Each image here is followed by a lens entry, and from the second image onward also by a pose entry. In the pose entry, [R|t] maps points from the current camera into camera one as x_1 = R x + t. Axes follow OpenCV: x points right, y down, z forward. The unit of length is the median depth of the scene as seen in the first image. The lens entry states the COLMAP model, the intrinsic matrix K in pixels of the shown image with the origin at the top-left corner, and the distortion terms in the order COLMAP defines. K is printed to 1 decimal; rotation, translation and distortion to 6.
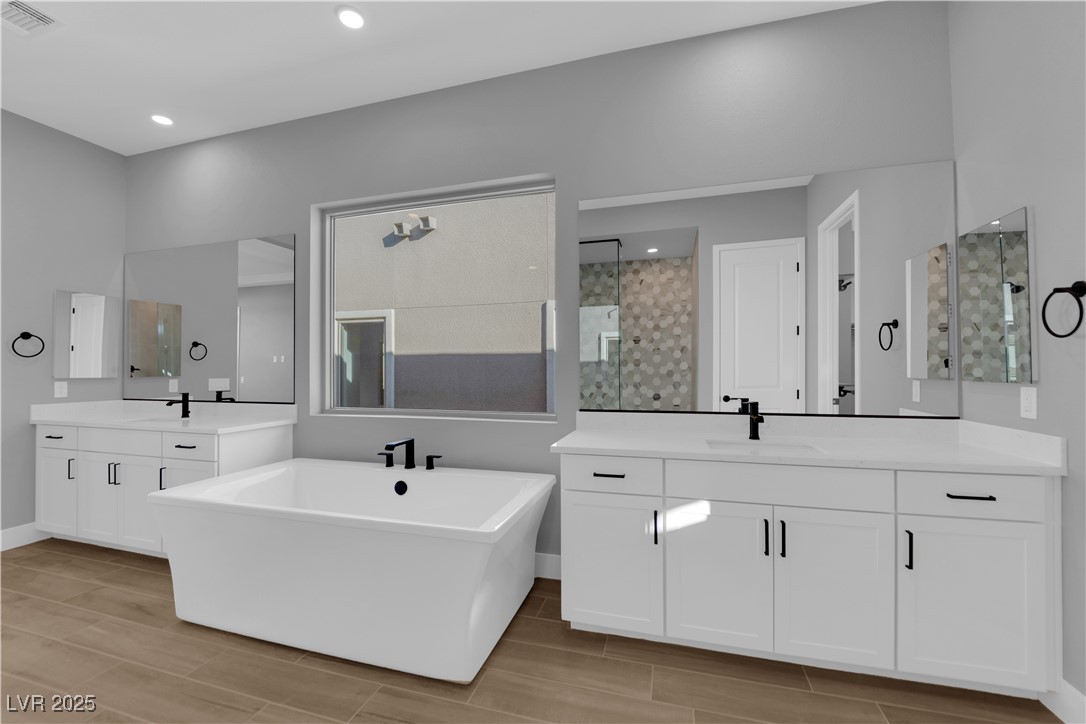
lens RADIAL K [[437.6, 0, 543.8], [0, 437.6, 363.6], [0, 0, 1]] dist [-0.015666, -0.000443]
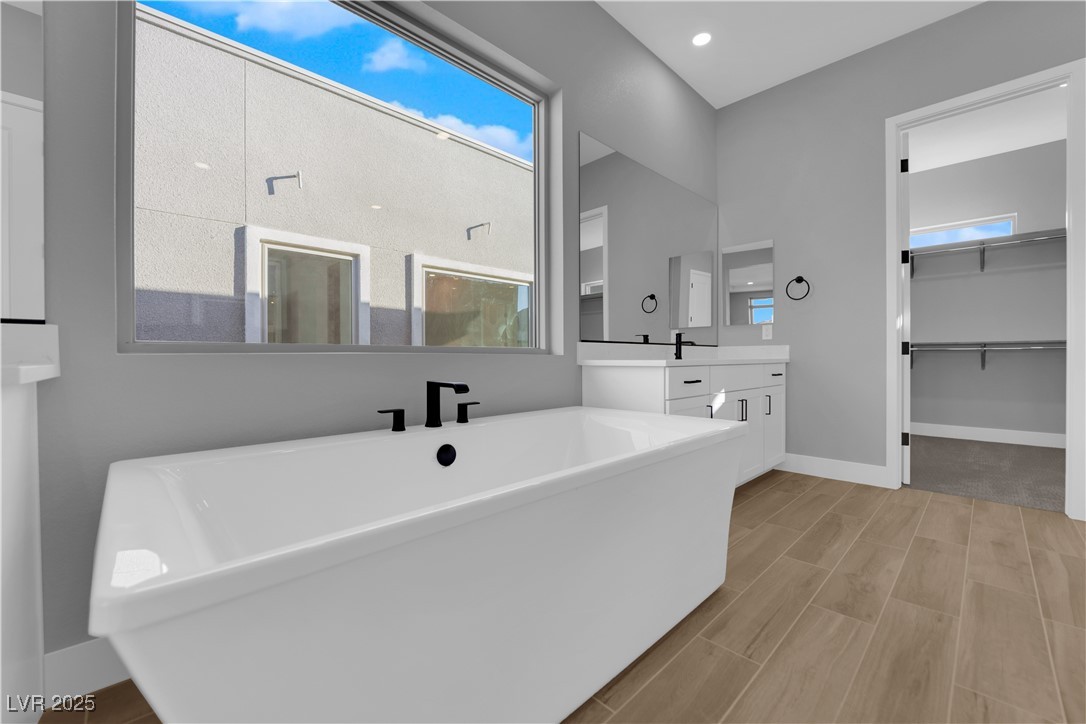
lens RADIAL K [[437.6, 0, 543.8], [0, 437.6, 363.6], [0, 0, 1]] dist [-0.015666, -0.000443]
pose [[0.490139, -0.008335, 0.871604, -0.832155], [-0.010081, 0.999833, 0.015230, 0.142681], [-0.871586, -0.016251, 0.489973, 0.578554]]
